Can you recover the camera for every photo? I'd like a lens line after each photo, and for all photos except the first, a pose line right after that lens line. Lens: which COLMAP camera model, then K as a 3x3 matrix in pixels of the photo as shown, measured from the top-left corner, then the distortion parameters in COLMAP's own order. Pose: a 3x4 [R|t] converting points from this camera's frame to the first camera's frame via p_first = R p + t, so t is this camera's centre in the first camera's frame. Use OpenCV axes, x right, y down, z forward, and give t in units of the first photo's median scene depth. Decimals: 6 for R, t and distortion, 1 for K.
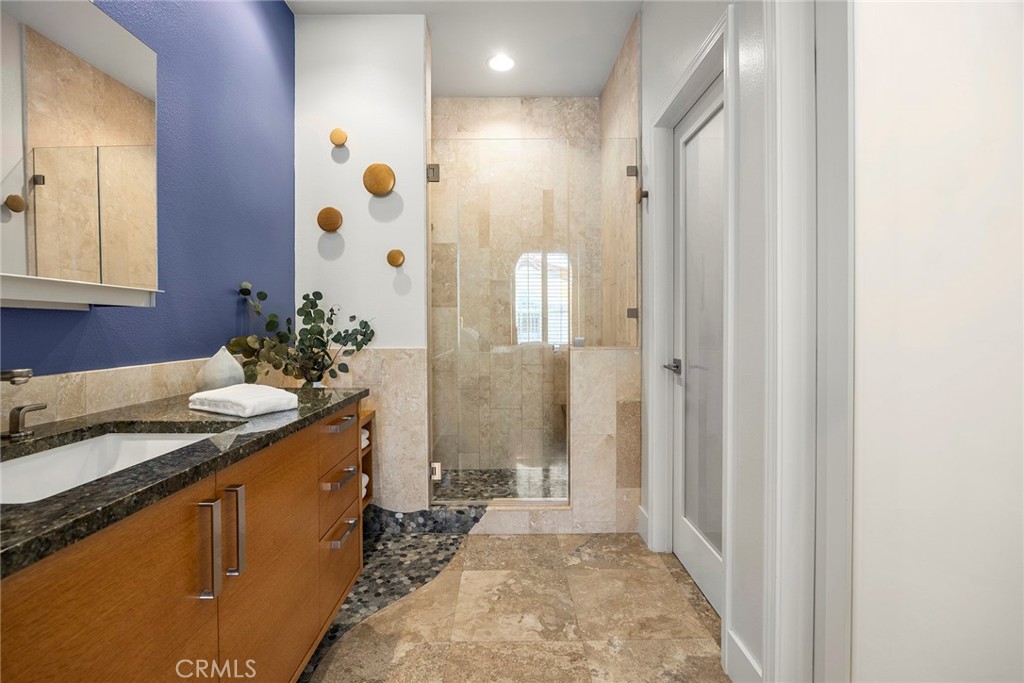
lens RADIAL K [[461.5, 0, 509.8], [0, 461.5, 335.7], [0, 0, 1]] dist [-0.001752, -0.000037]
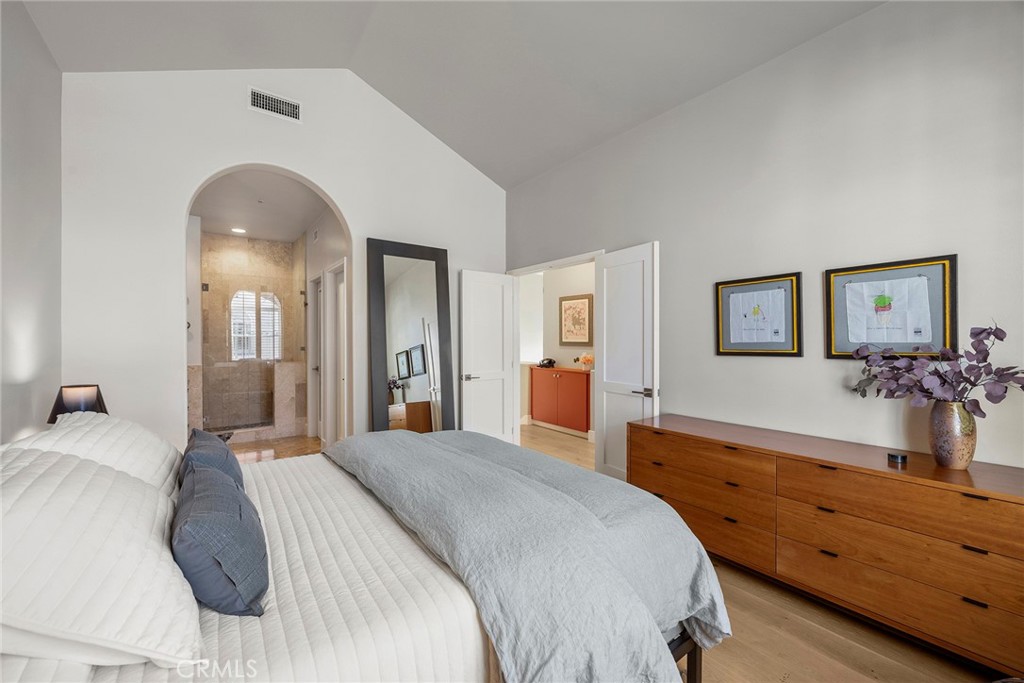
lens RADIAL K [[399.7, 0, 505.4], [0, 399.7, 342.9], [0, 0, 1]] dist [-0.006051, 0.002444]
pose [[0.804064, 0.003183, 0.594534, -0.108414], [0.005706, 0.999898, -0.013071, -0.034431], [-0.594515, 0.013902, 0.803964, -1.078374]]
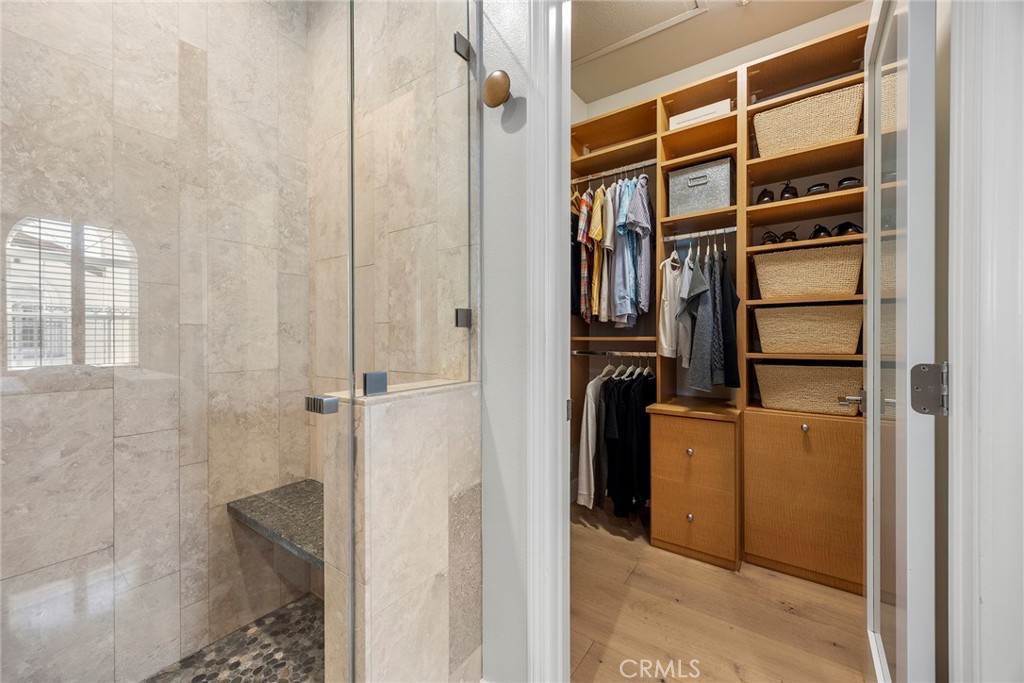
lens RADIAL K [[399.7, 0, 512.4], [0, 399.7, 338.6], [0, 0, 1]] dist [-0.006051, 0.002444]
pose [[0.588497, -0.001046, 0.808498, -0.051743], [0.017579, 0.999779, -0.011502, -0.014474], [-0.808308, 0.020981, 0.588386, 0.516224]]
